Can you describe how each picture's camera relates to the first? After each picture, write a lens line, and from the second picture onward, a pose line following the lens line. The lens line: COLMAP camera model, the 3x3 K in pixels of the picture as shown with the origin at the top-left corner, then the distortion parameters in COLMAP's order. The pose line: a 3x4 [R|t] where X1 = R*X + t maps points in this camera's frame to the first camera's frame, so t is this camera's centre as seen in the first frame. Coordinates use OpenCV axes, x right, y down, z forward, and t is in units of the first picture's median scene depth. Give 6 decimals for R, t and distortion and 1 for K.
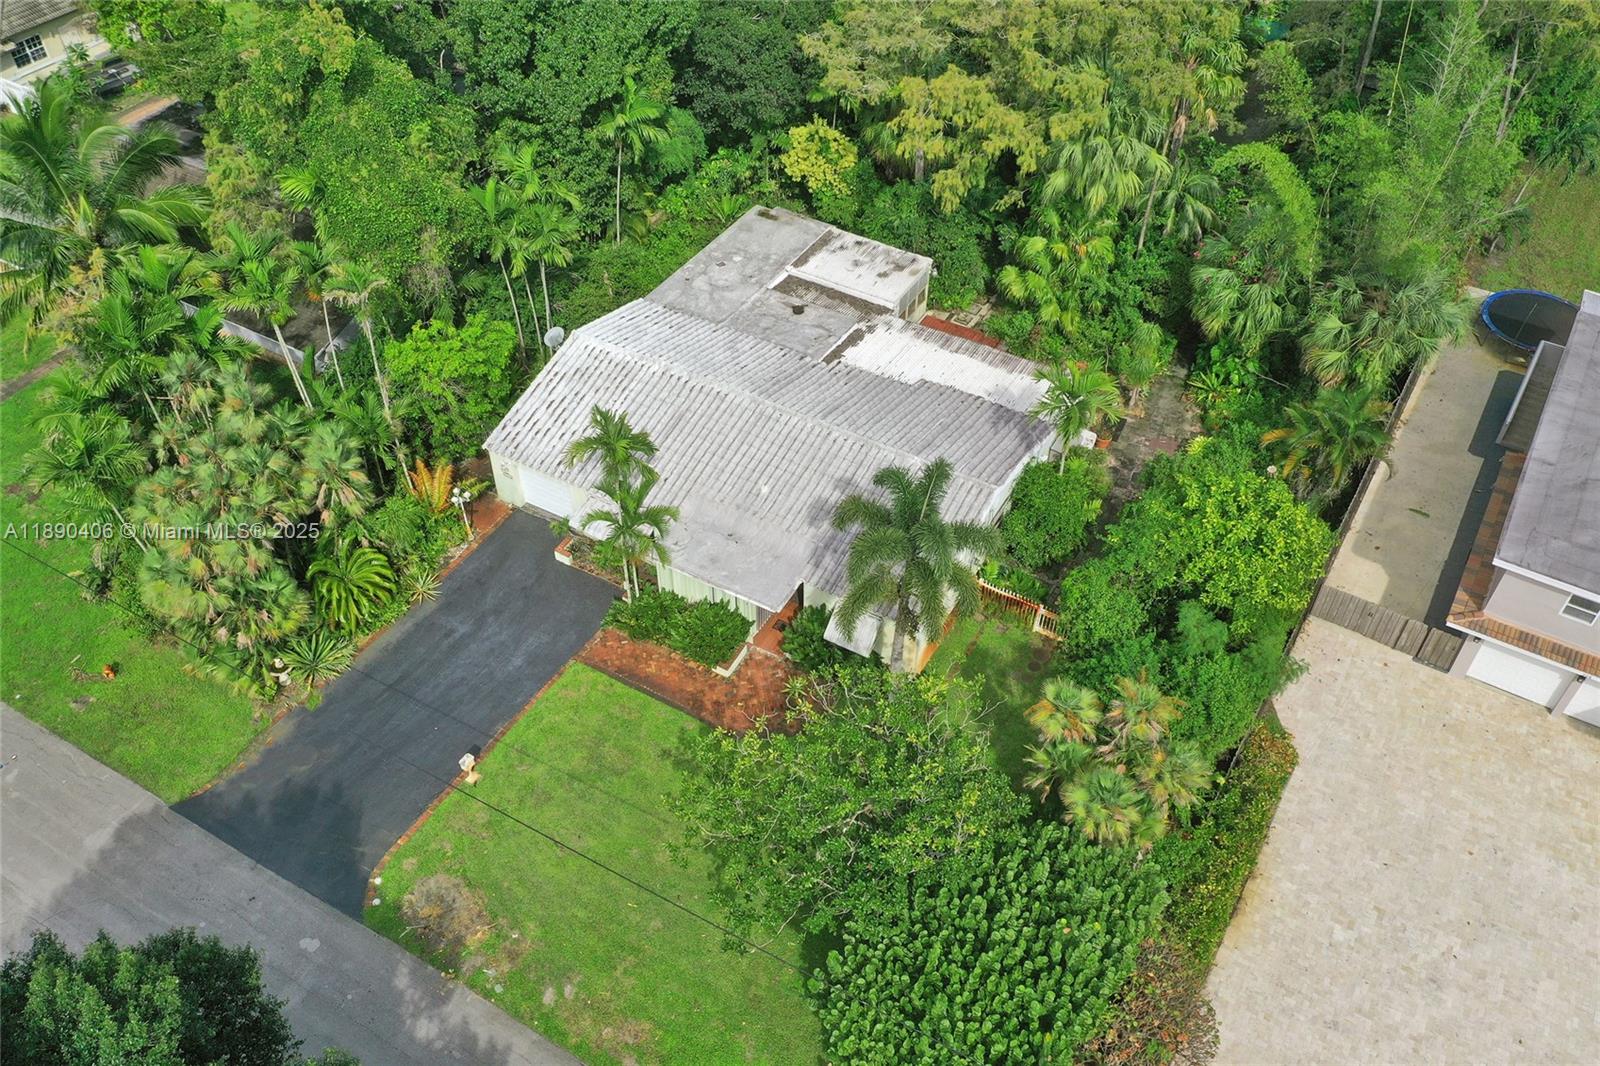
lens RADIAL K [[1302.4, 0, 801.1], [0, 1302.4, 533.9], [0, 0, 1]] dist [0.022637, -0.012826]
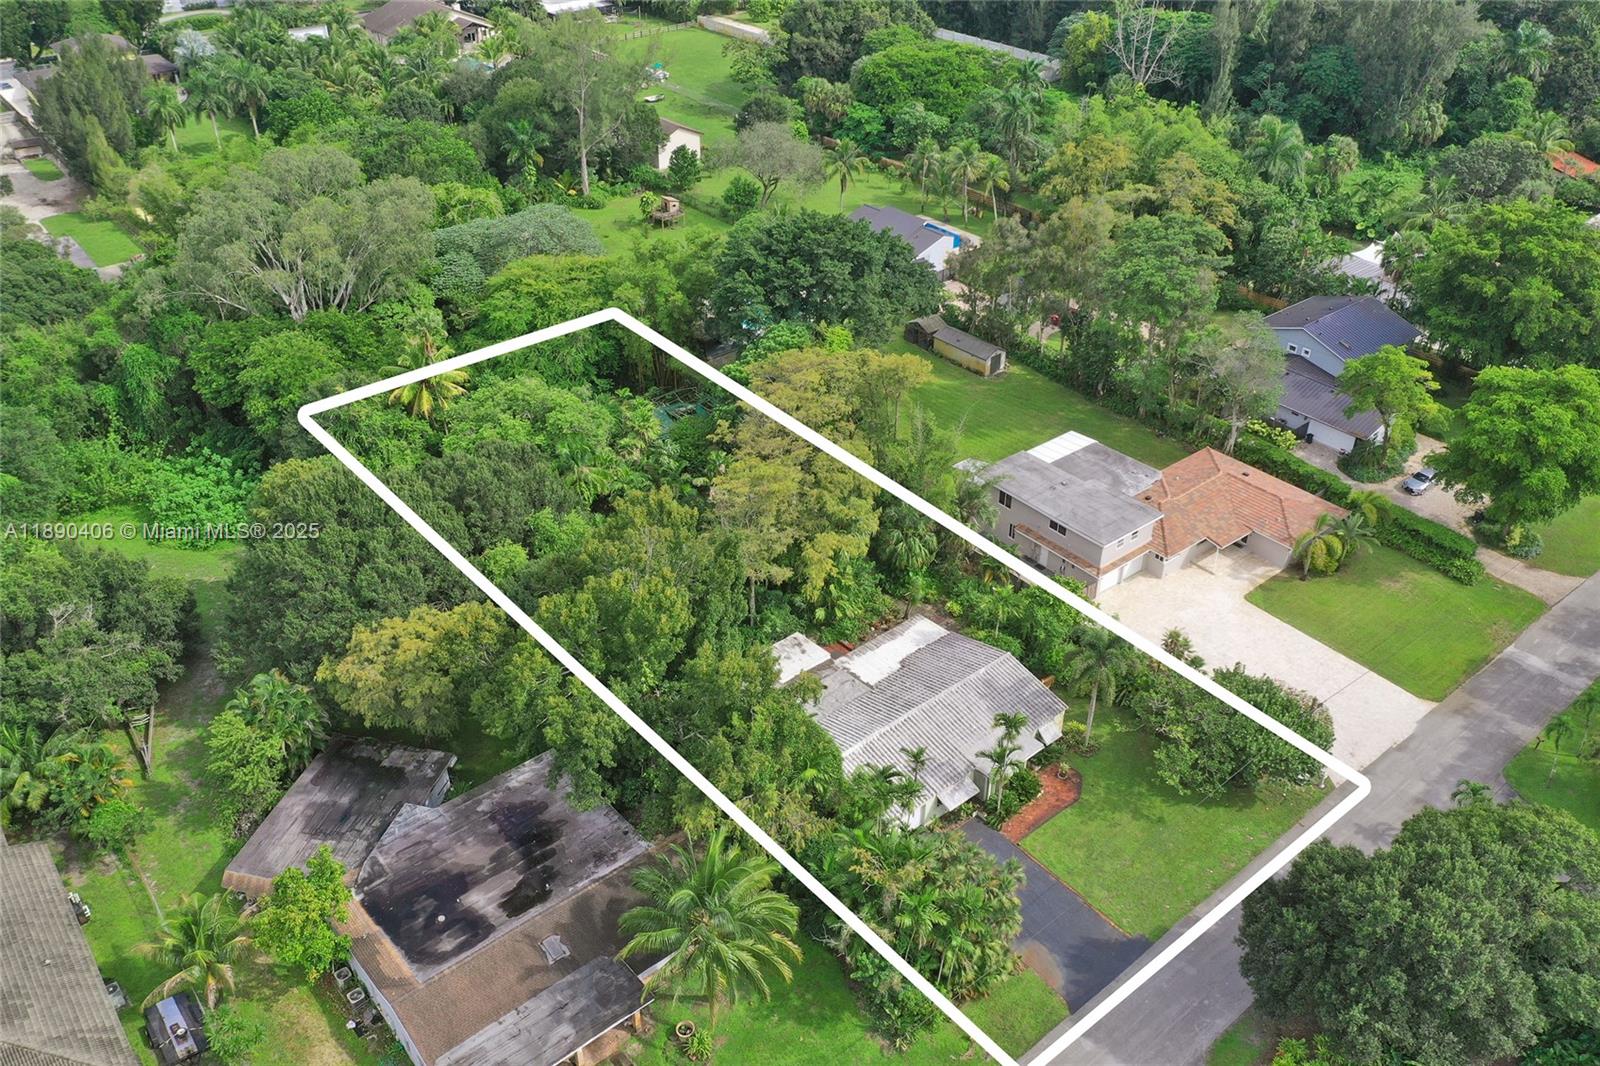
lens RADIAL K [[1302.4, 0, 801.9], [0, 1302.4, 531.6], [0, 0, 1]] dist [0.022637, -0.012826]
pose [[0.336658, -0.519202, 0.785551, -1.546518], [0.667194, 0.720221, 0.190088, -0.811673], [-0.664464, 0.460121, 0.588877, -0.151039]]
